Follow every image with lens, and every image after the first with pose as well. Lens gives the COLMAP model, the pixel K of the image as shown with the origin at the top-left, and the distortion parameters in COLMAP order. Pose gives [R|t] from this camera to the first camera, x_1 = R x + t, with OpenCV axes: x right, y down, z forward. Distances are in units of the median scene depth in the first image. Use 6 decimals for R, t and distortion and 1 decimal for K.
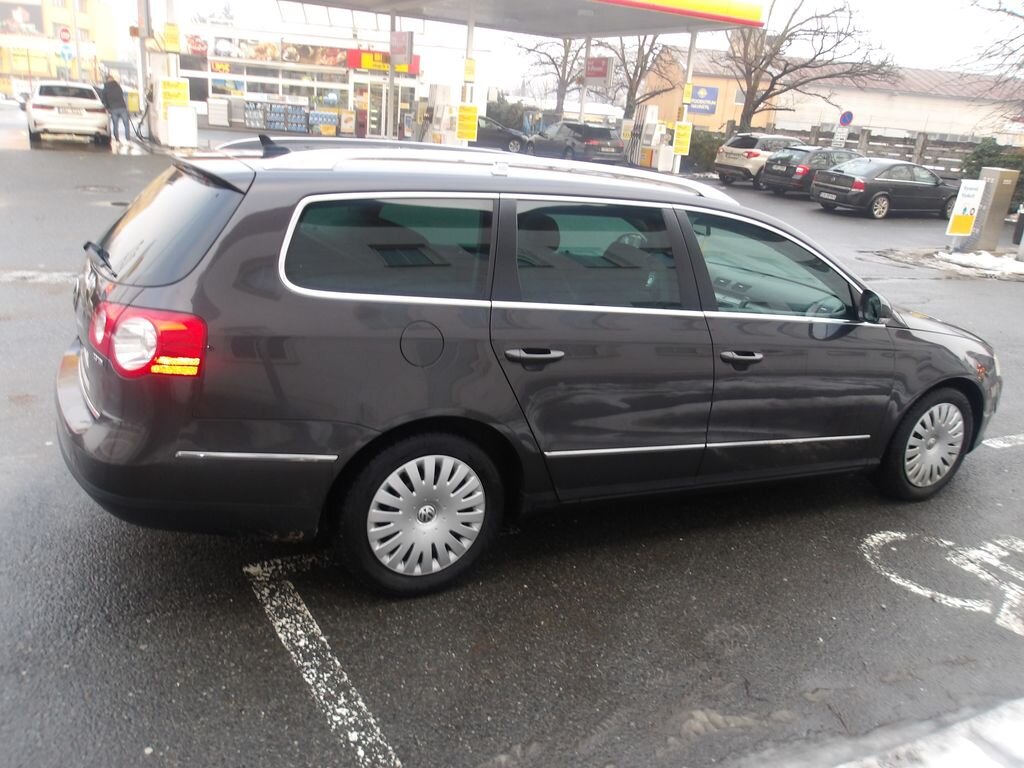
lens RADIAL K [[866.6, 0, 490.8], [0, 866.6, 387.5], [0, 0, 1]] dist [-0.005092, 0.011643]
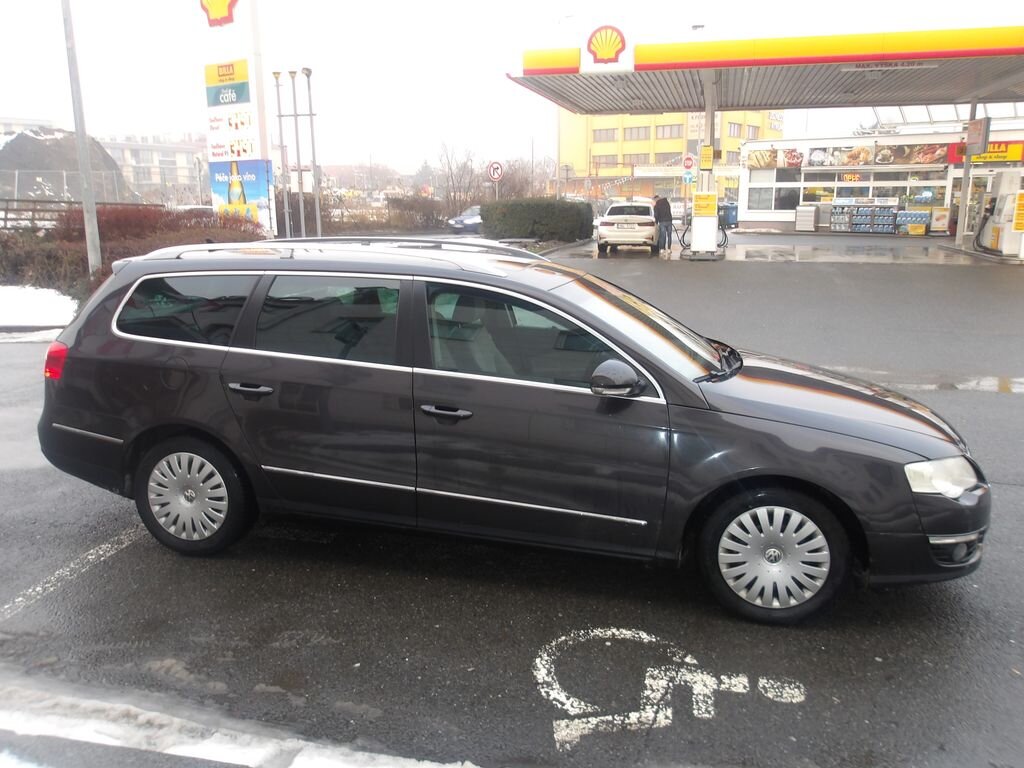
lens RADIAL K [[866.6, 0, 501.7], [0, 866.6, 377.1], [0, 0, 1]] dist [-0.005092, 0.011643]
pose [[0.741180, 0.053133, -0.669200, 0.157836], [-0.140256, 0.987119, -0.076966, -0.000766], [0.656491, 0.150905, 0.739085, 0.034074]]
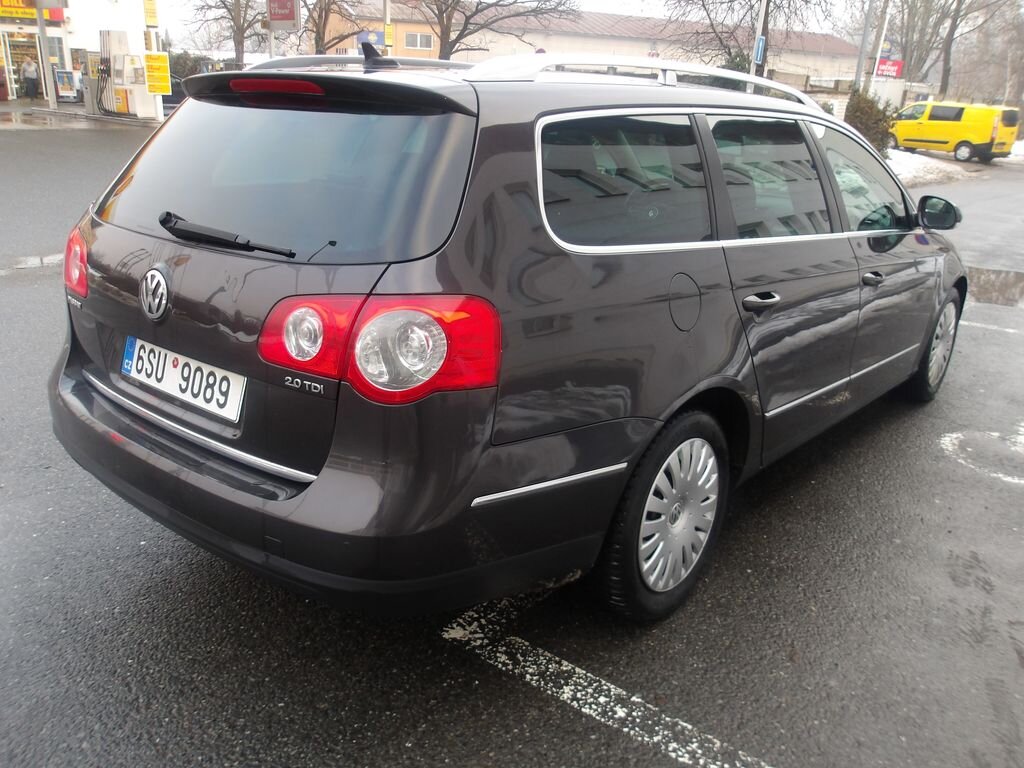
lens RADIAL K [[866.6, 0, 492.1], [0, 866.6, 394.6], [0, 0, 1]] dist [-0.005092, 0.011643]
pose [[0.927069, -0.163525, 0.337345, -0.062521], [0.143384, 0.986099, 0.083966, -0.006986], [-0.346386, -0.029472, 0.937629, 0.039520]]
